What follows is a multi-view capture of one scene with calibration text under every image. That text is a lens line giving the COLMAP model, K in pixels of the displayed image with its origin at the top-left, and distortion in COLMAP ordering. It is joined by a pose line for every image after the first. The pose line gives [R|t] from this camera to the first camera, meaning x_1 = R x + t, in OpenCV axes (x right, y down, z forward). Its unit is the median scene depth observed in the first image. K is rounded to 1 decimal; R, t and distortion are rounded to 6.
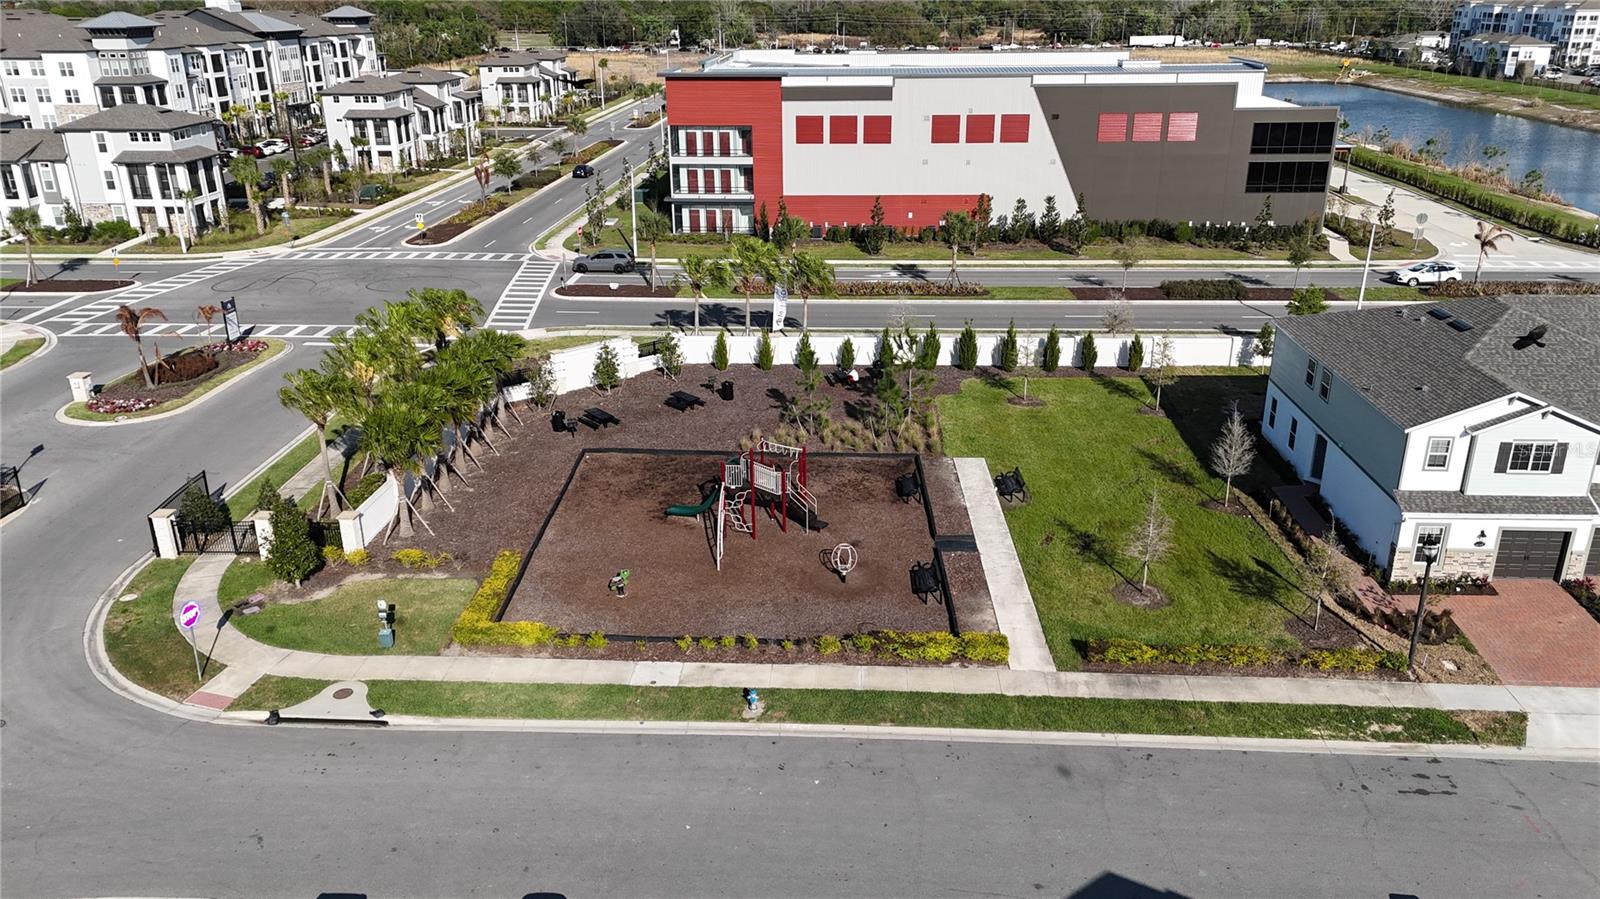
lens RADIAL K [[1169.8, 0, 804.9], [0, 1169.8, 441.9], [0, 0, 1]] dist [0.080982, -0.068704]
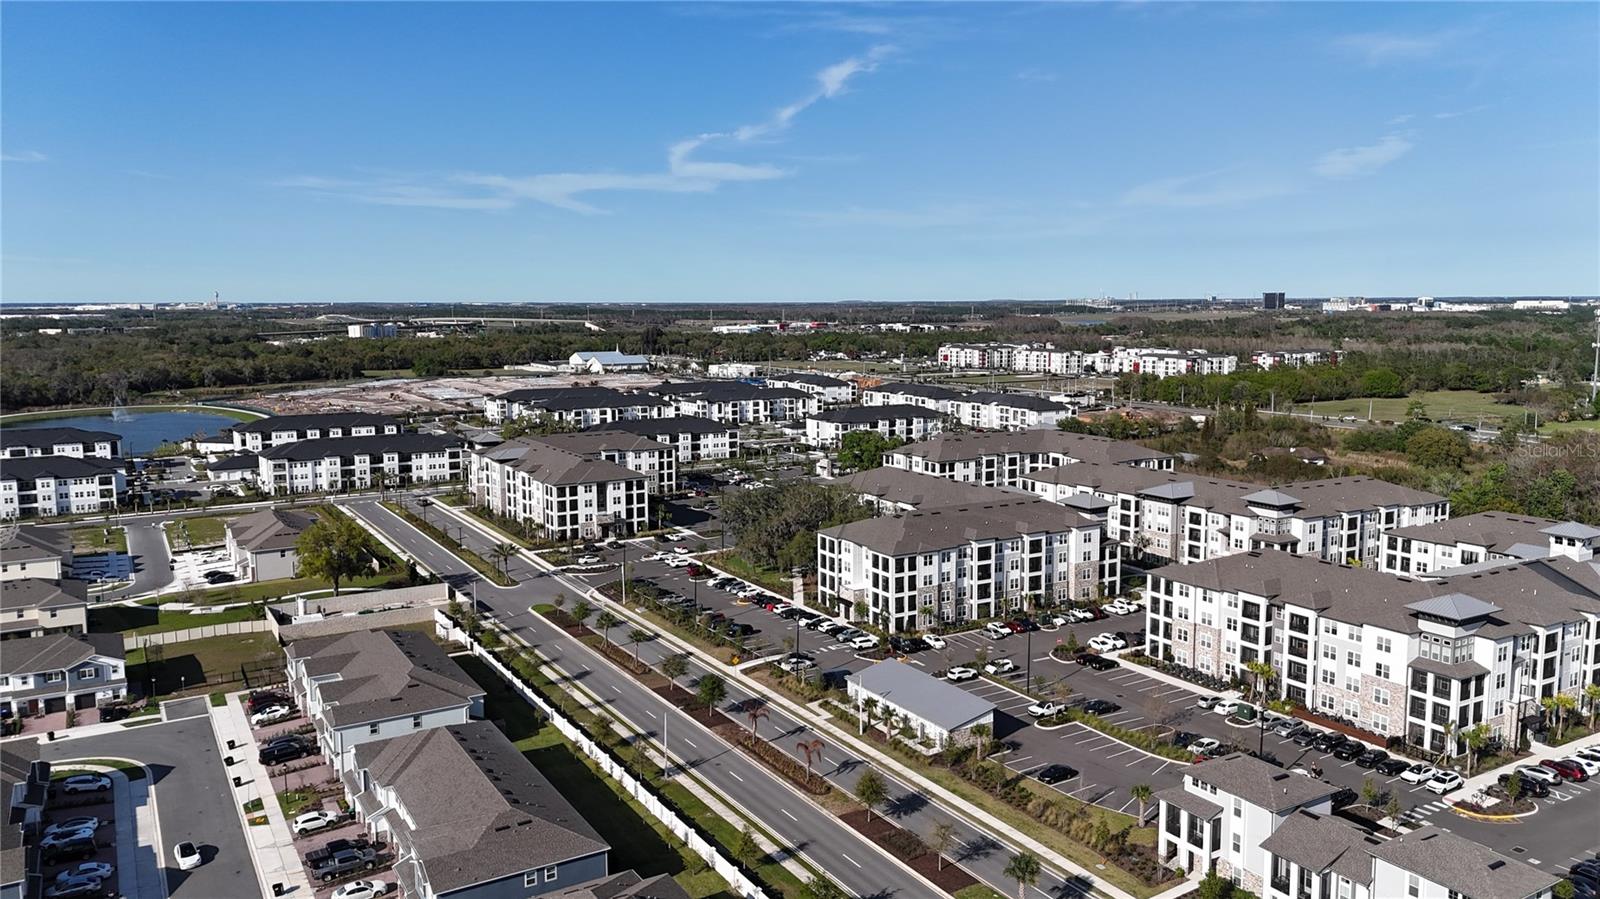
lens RADIAL K [[1169.8, 0, 804.9], [0, 1169.8, 441.9], [0, 0, 1]] dist [0.080982, -0.068704]
pose [[0.563135, 0.099988, -0.820293, -0.111051], [-0.293342, 0.952193, -0.085315, -0.245446], [0.772547, 0.288670, 0.565544, 0.054354]]
